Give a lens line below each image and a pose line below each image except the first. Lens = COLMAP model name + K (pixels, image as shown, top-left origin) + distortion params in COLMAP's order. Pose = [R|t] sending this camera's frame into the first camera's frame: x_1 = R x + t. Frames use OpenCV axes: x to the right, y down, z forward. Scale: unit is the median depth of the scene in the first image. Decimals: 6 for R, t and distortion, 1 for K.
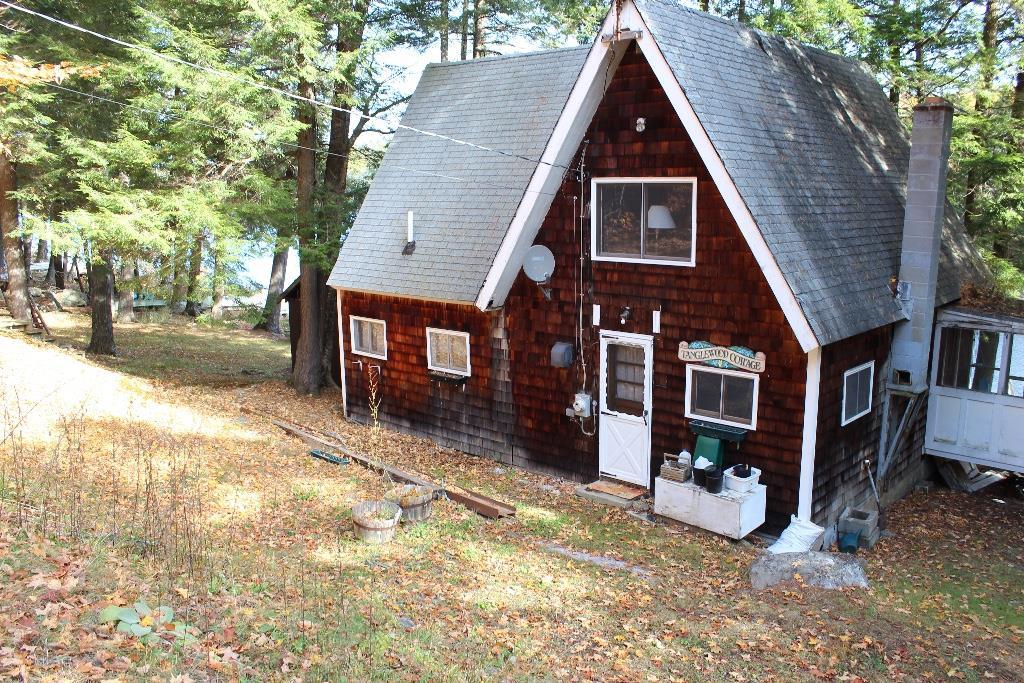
lens RADIAL K [[874.1, 0, 512.0], [0, 874.1, 341.5], [0, 0, 1]] dist [-0.171242, 0.165137]
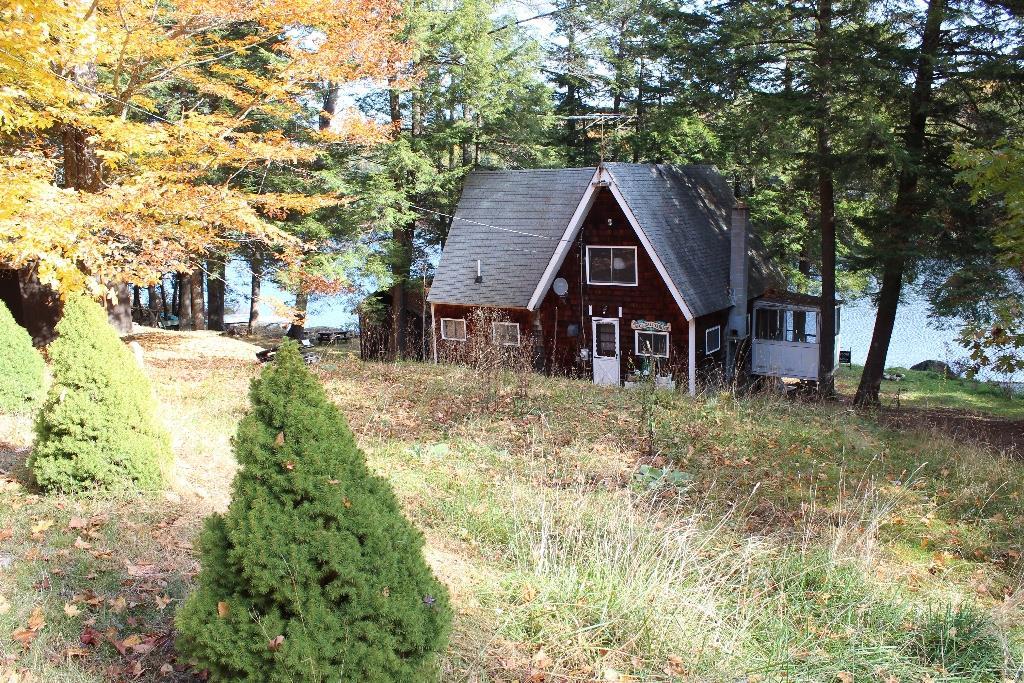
lens RADIAL K [[874.1, 0, 512.0], [0, 874.1, 341.5], [0, 0, 1]] dist [-0.171242, 0.165137]
pose [[0.991497, -0.048571, 0.120723, -0.359273], [0.049449, 0.998767, -0.004285, 0.046005], [-0.120366, 0.010218, 0.992677, -1.098731]]
